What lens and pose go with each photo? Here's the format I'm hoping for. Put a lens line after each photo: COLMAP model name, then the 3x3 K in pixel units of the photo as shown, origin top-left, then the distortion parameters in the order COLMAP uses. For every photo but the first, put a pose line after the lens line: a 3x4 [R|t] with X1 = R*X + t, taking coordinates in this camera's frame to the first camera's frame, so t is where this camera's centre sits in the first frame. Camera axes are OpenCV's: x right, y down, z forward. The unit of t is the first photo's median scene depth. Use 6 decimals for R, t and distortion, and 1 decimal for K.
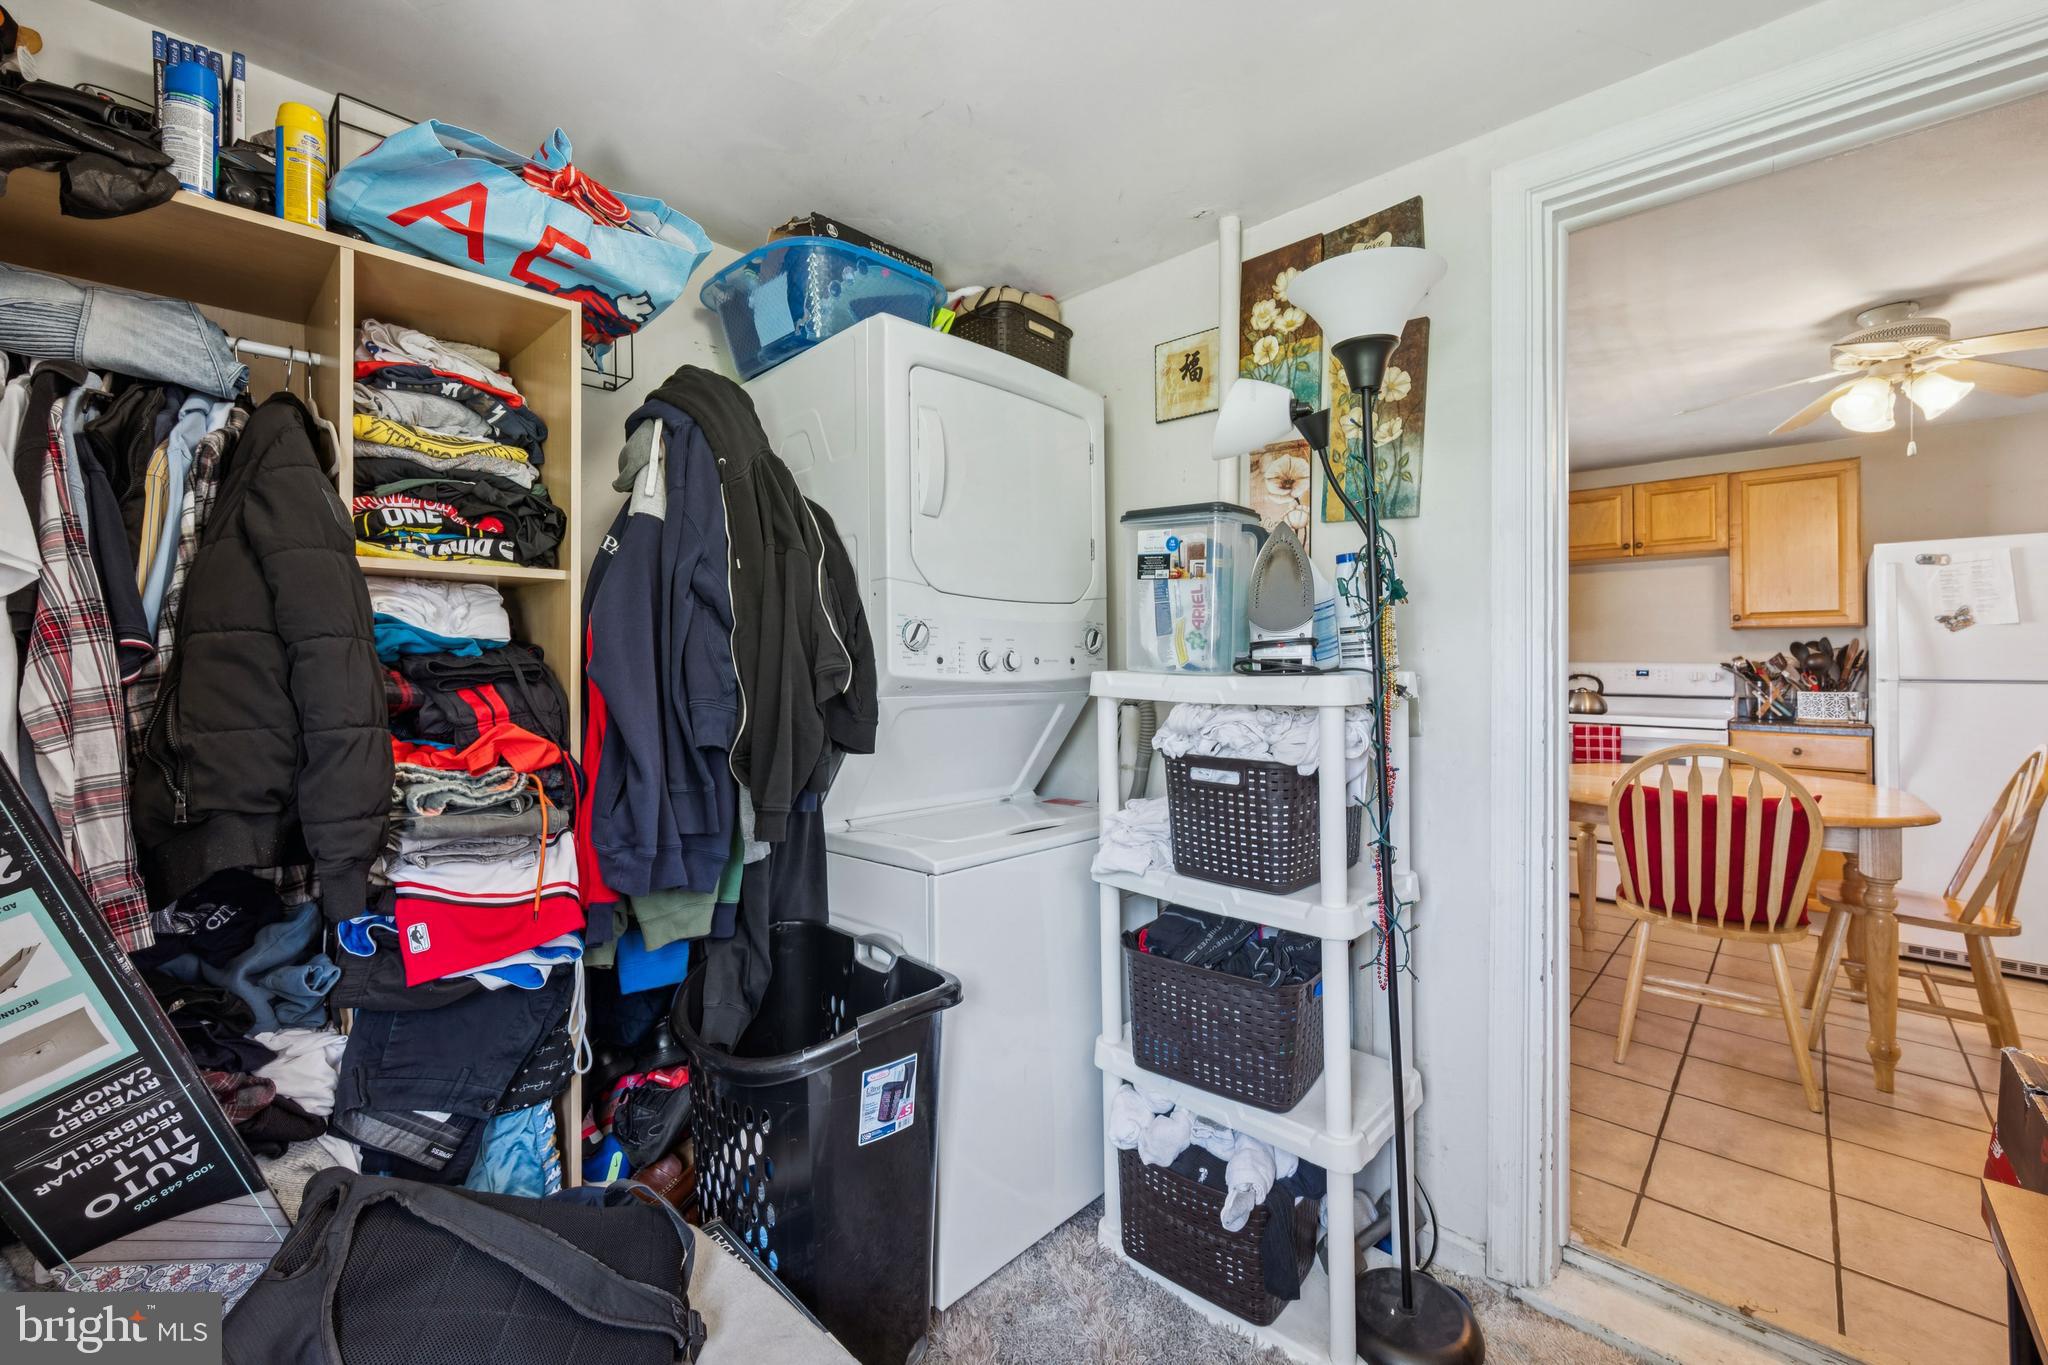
lens RADIAL K [[834.1, 0, 1032.4], [0, 834.1, 652.7], [0, 0, 1]] dist [-0.000511, -0.000023]
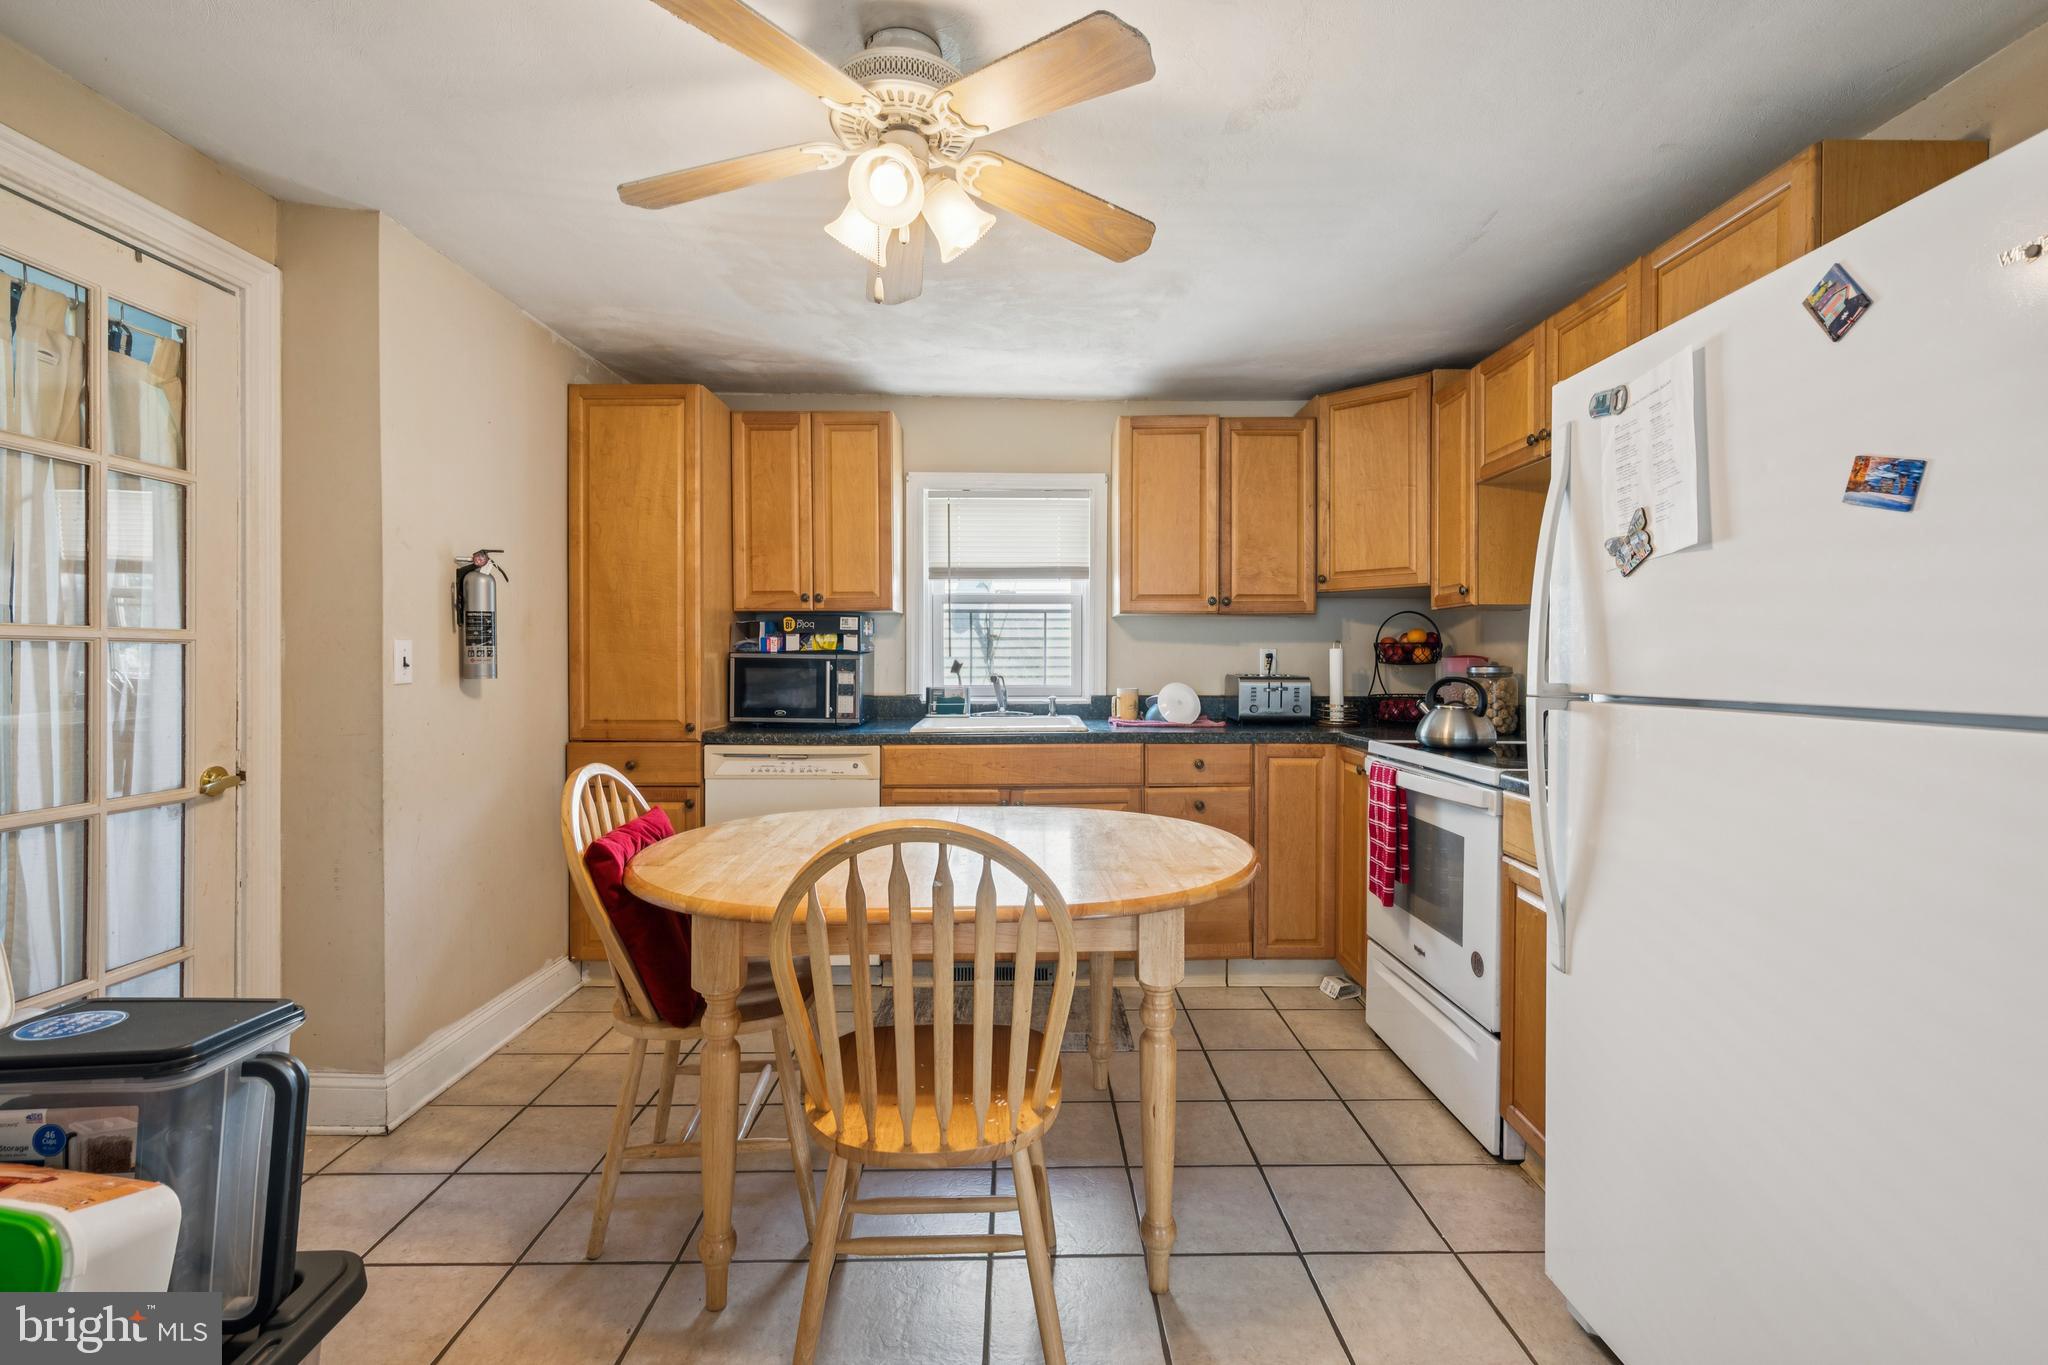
lens RADIAL K [[892.9, 0, 1039.6], [0, 892.9, 667.2], [0, 0, 1]] dist [0.000801, 0.000054]
pose [[0.699685, -0.000075, -0.714451, 1.014034], [0.014212, 0.999804, 0.013813, 0.007280], [0.714310, -0.019819, 0.699549, 0.413827]]
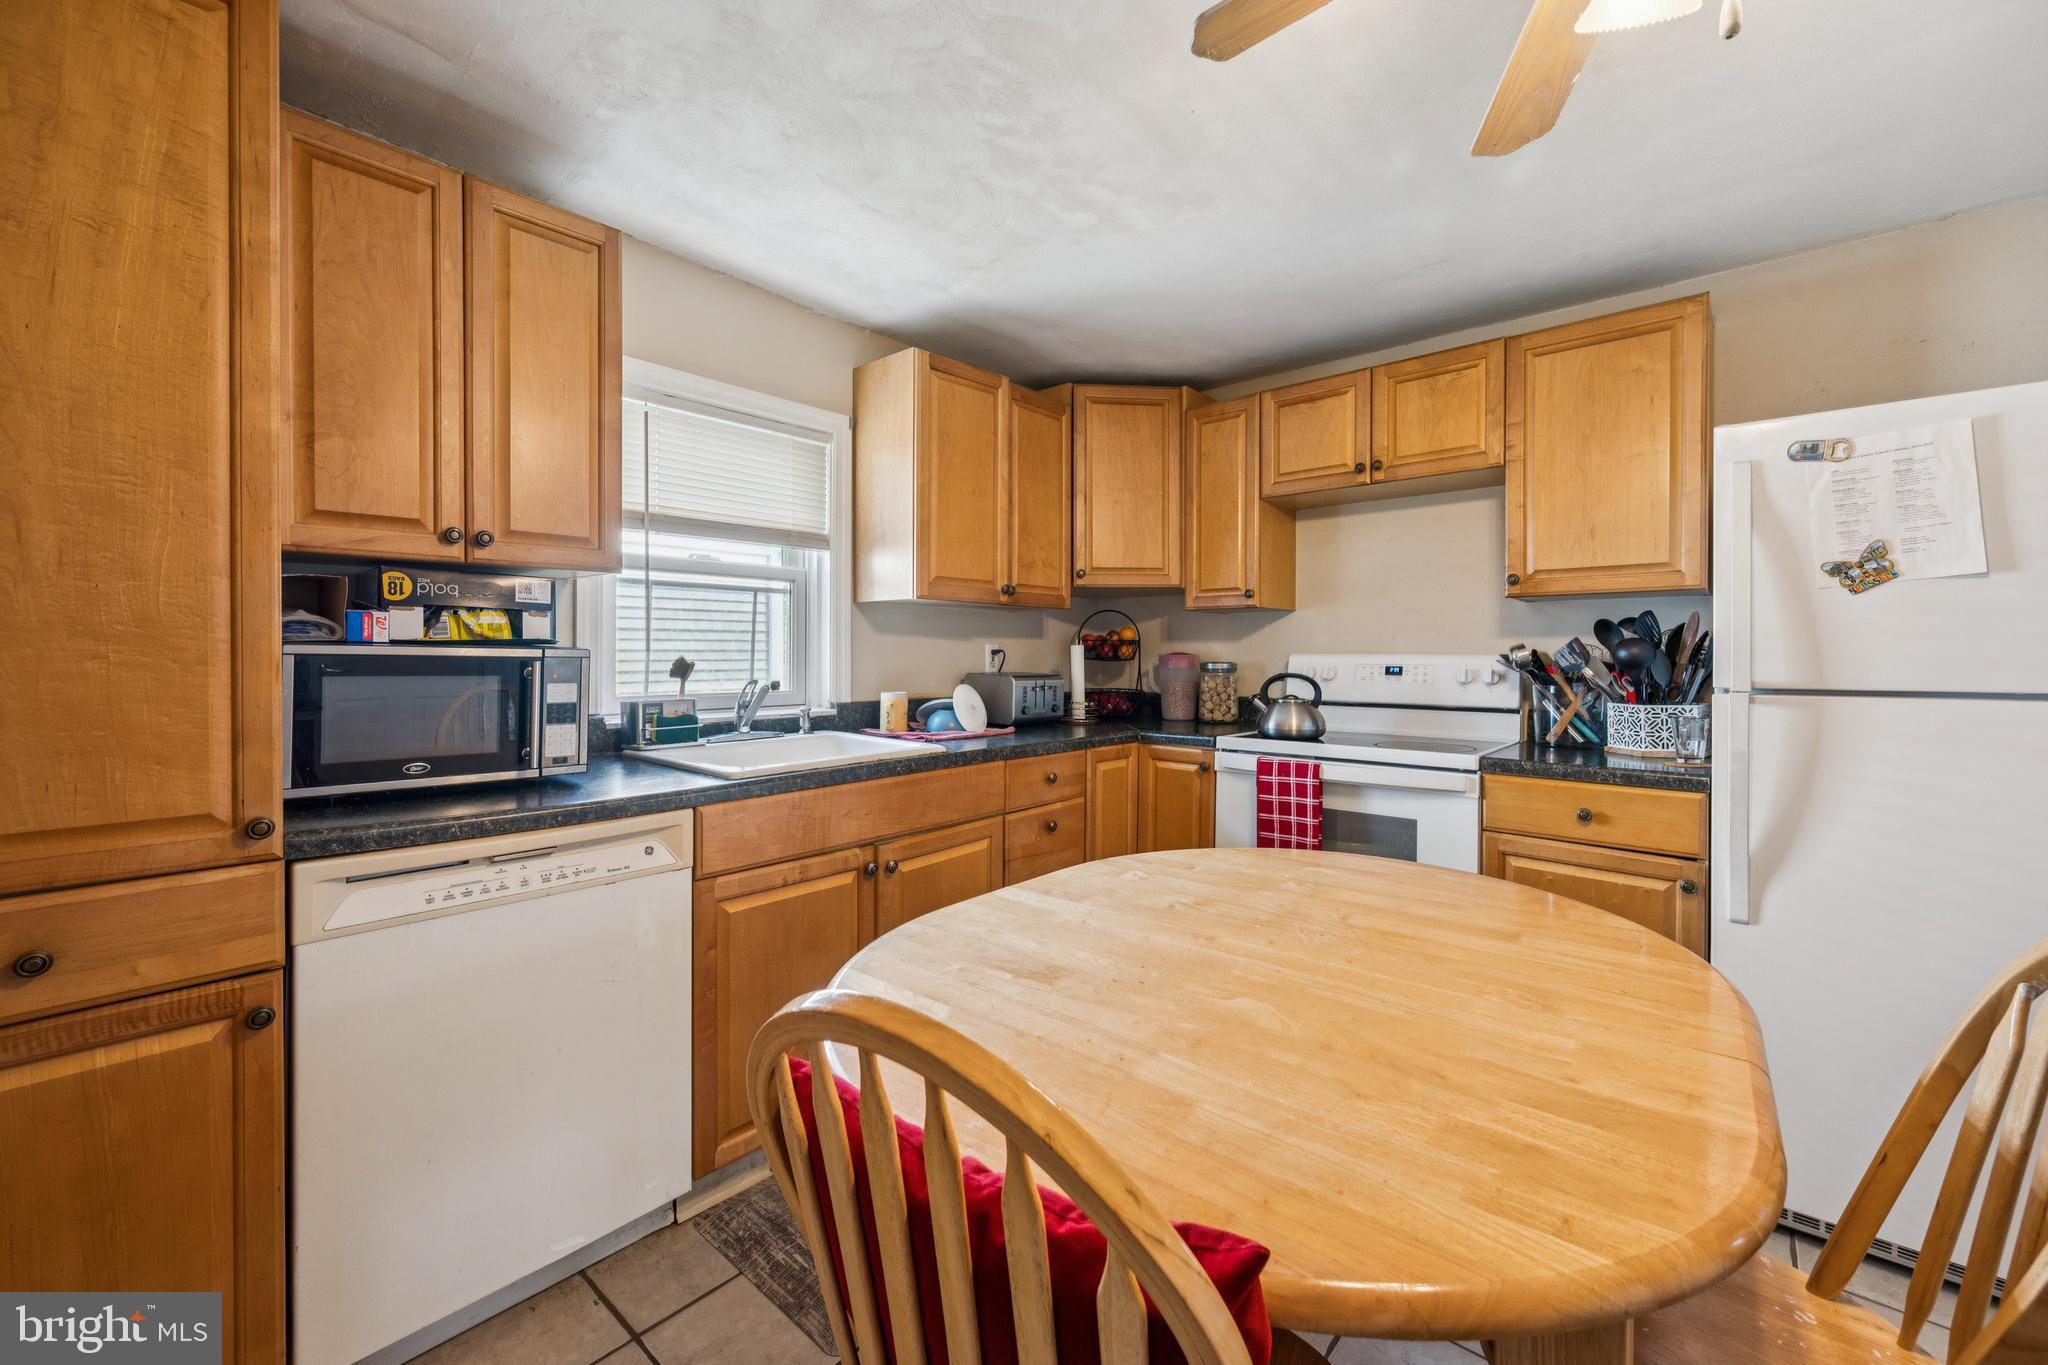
lens RADIAL K [[823.7, 0, 1027.3], [0, 823.7, 659.3], [0, 0, 1]] dist [-0.001031, -0.000143]
pose [[0.999129, -0.004145, 0.041511, 0.492390], [0.003246, 0.999759, 0.021701, 0.001388], [-0.041591, -0.021548, 0.998902, 0.441606]]
